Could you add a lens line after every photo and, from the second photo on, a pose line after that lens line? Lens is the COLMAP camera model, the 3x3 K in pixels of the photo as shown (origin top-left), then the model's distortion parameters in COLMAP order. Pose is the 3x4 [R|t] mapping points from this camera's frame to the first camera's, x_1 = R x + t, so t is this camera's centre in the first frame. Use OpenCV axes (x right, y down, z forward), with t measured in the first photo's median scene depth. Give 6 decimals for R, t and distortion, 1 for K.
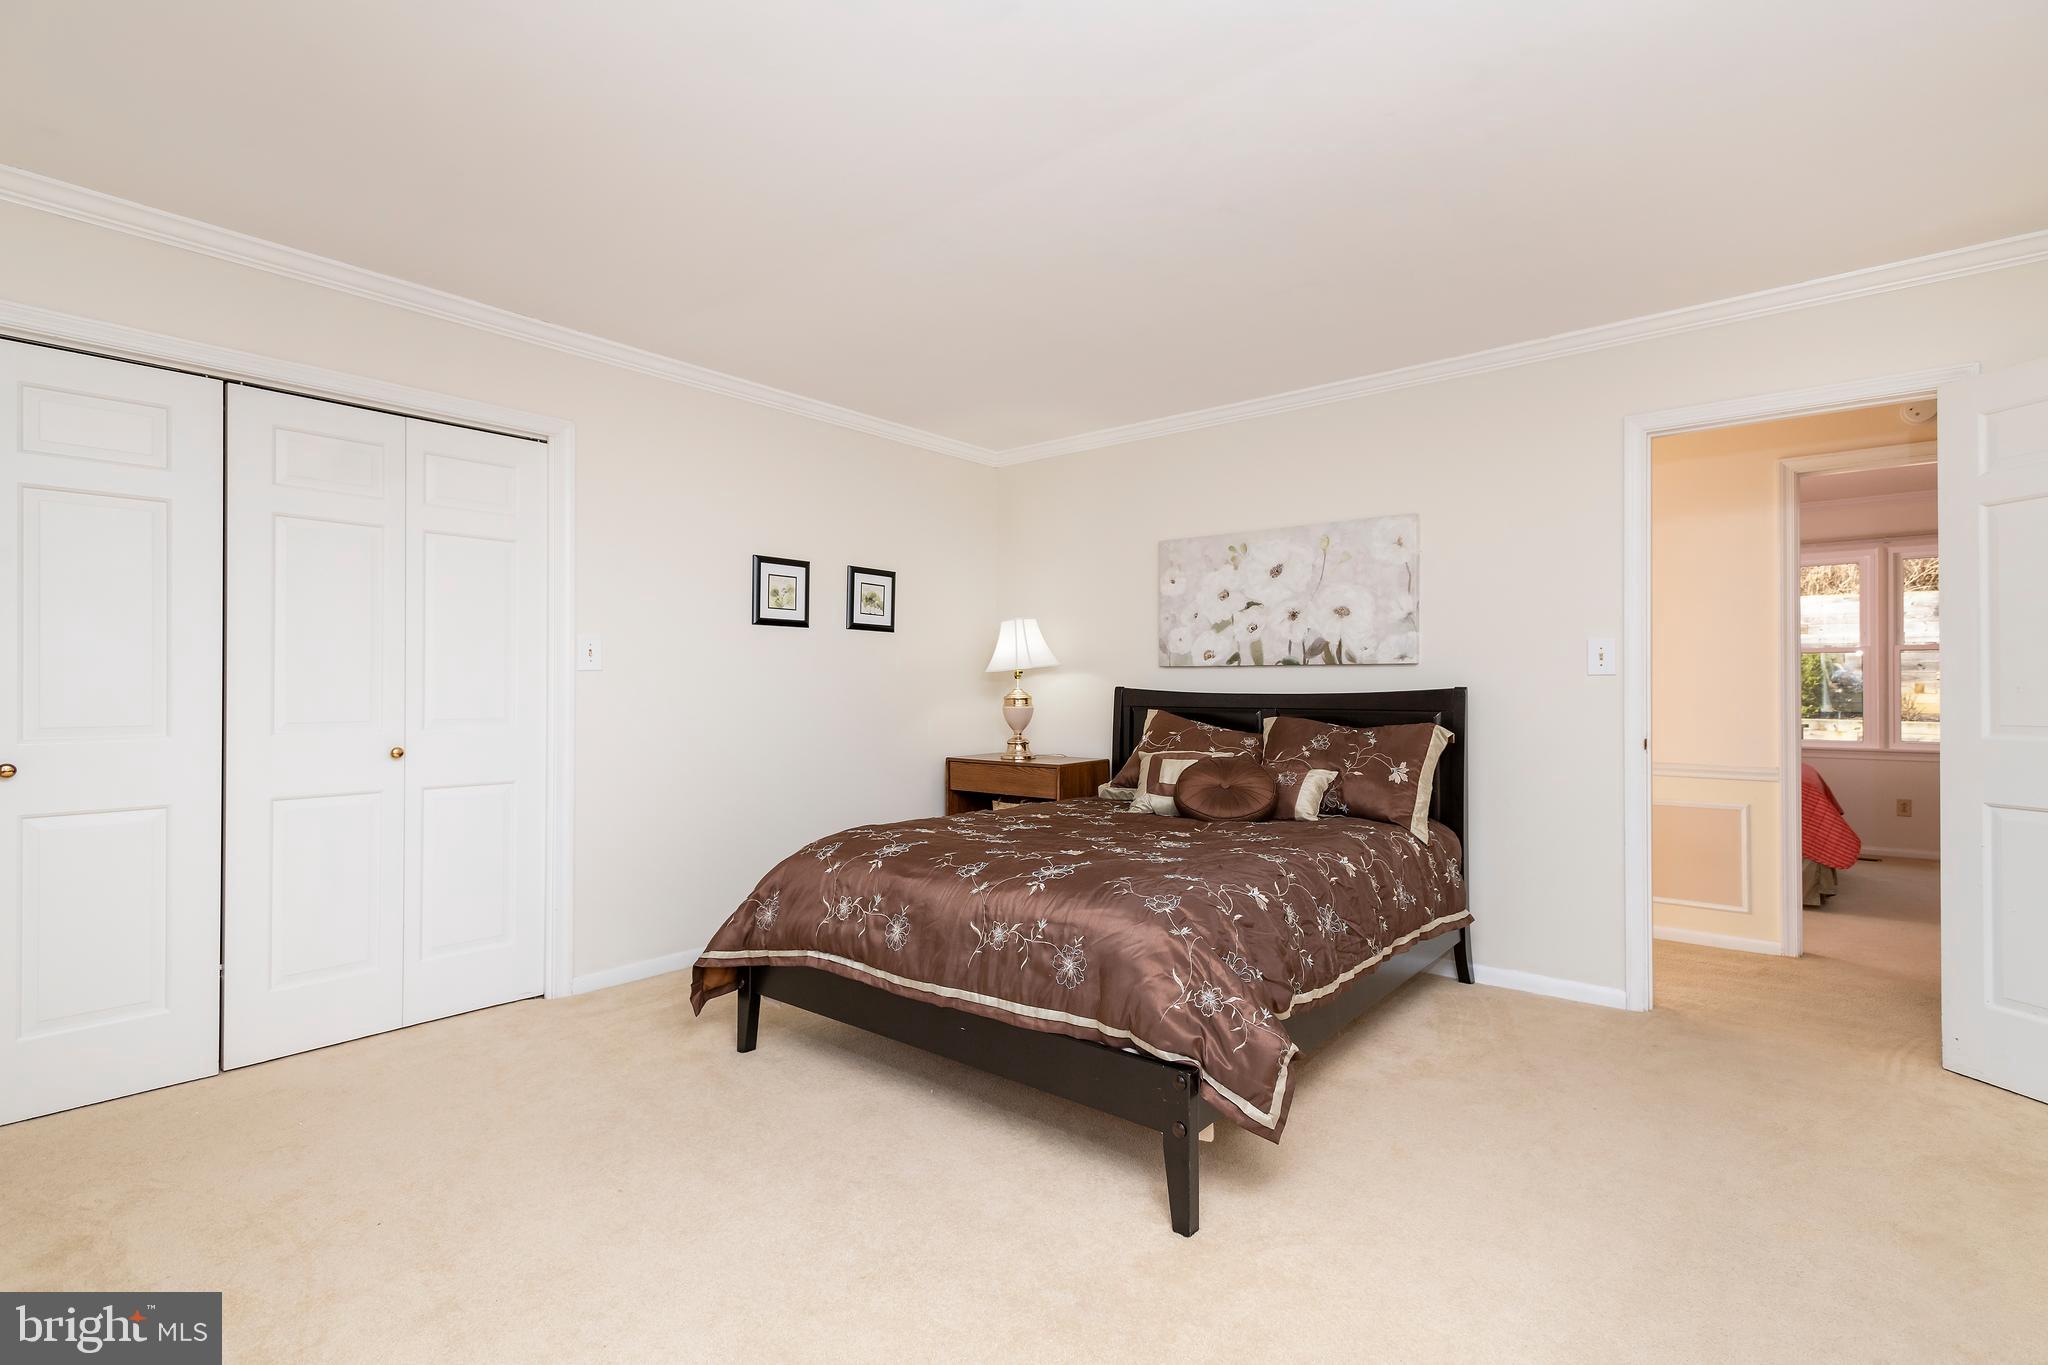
lens RADIAL K [[1001.0, 0, 1023.7], [0, 1001.0, 670.0], [0, 0, 1]] dist [0.016764, -0.001799]
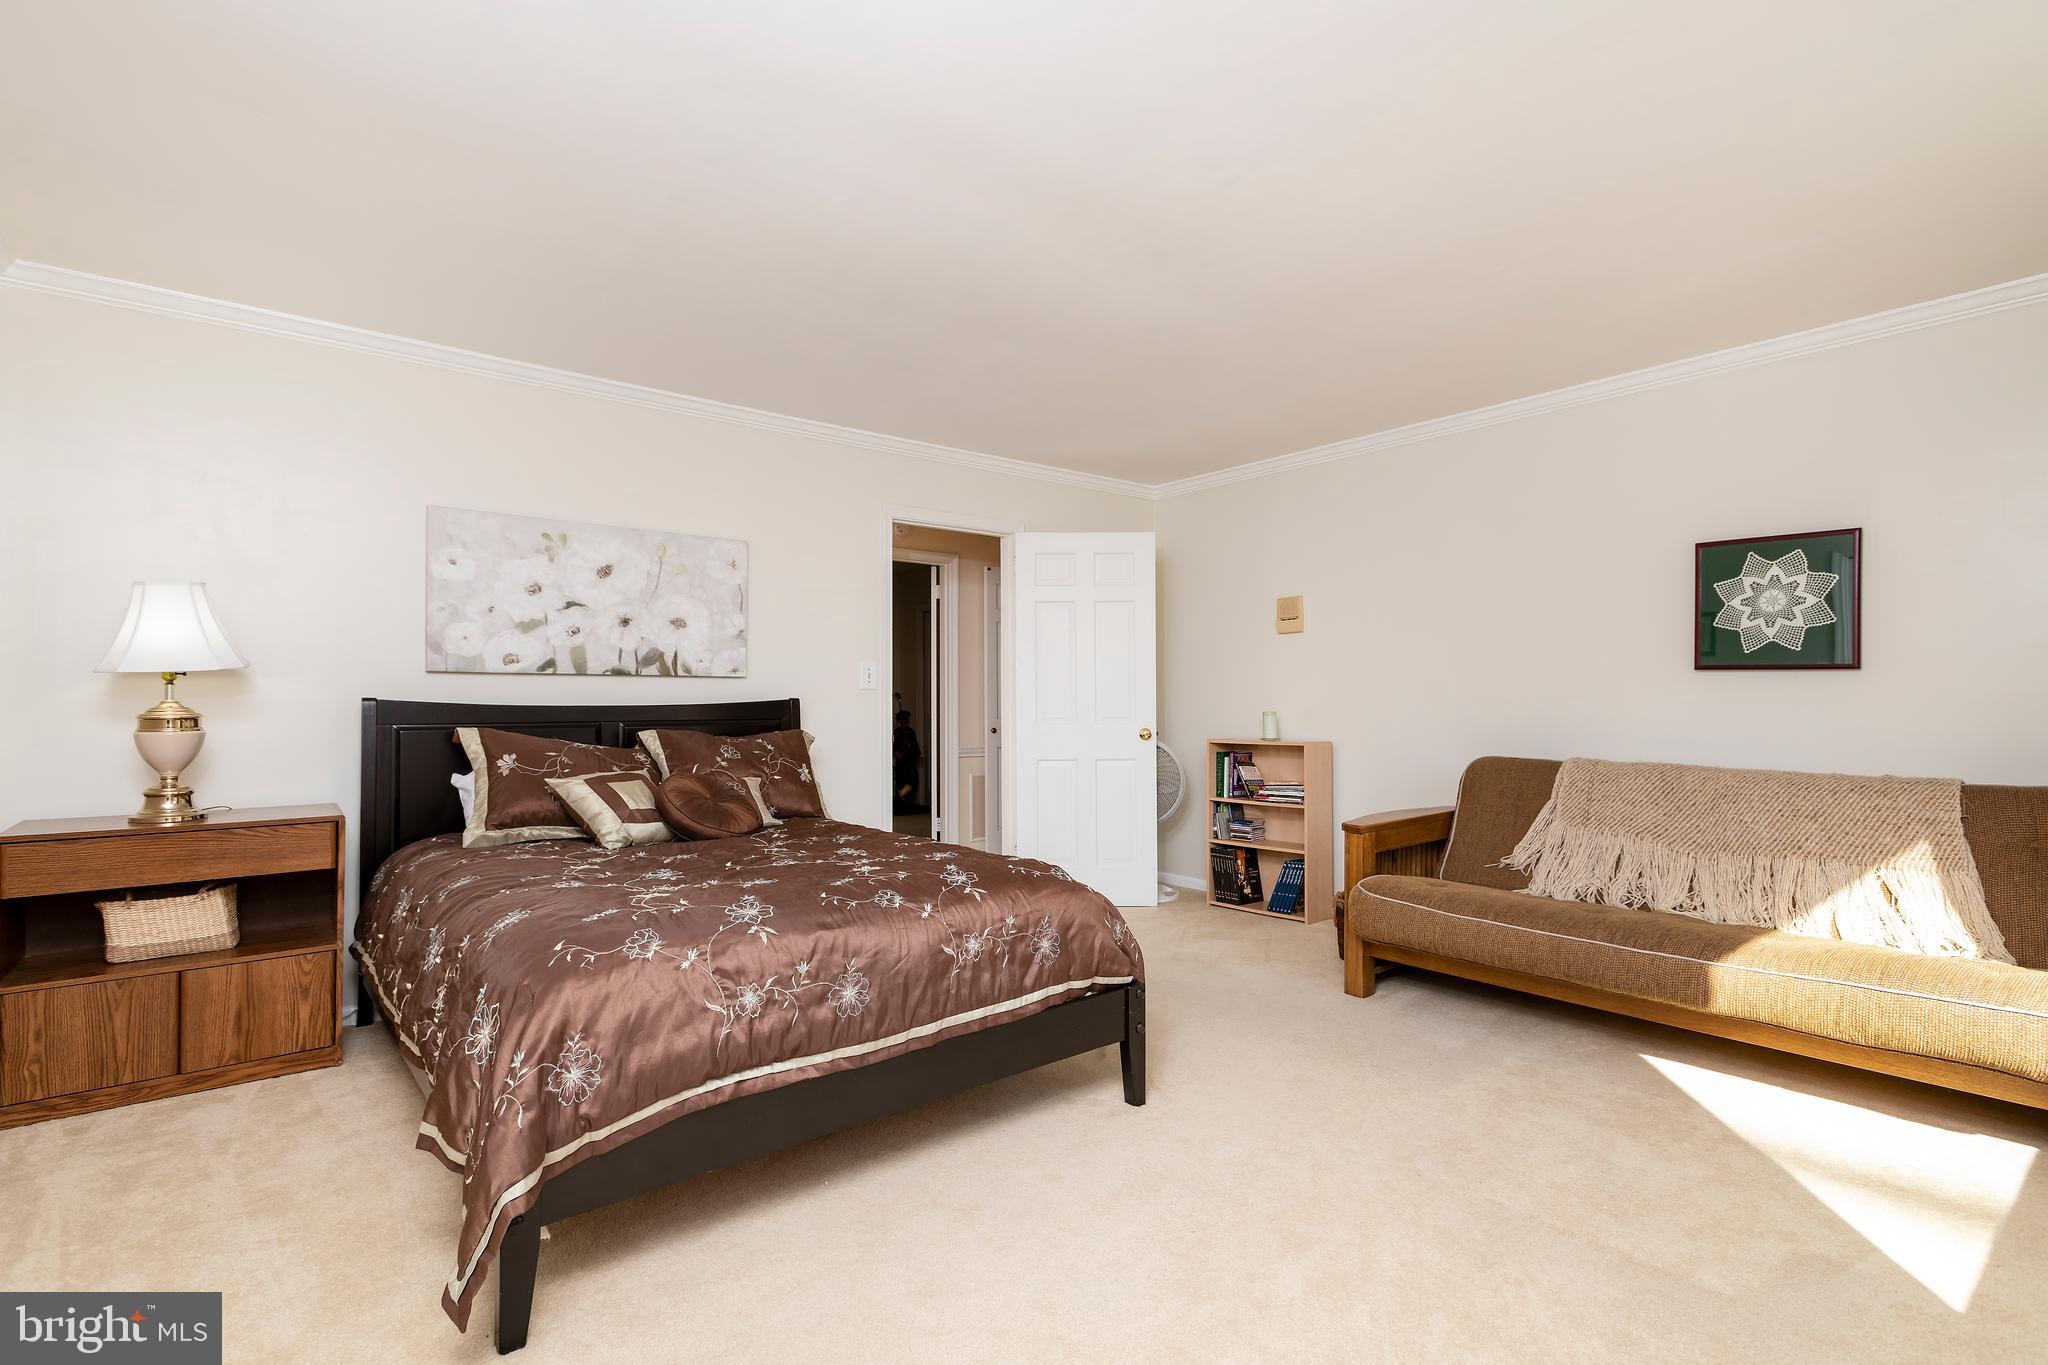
lens RADIAL K [[1001.0, 0, 1023.2], [0, 1001.0, 697.1], [0, 0, 1]] dist [0.016764, -0.001799]
pose [[0.154724, 0.002316, 0.987955, -0.602071], [-0.013633, 0.999907, -0.000209, 0.011024], [-0.987864, -0.013437, 0.154741, 0.485025]]
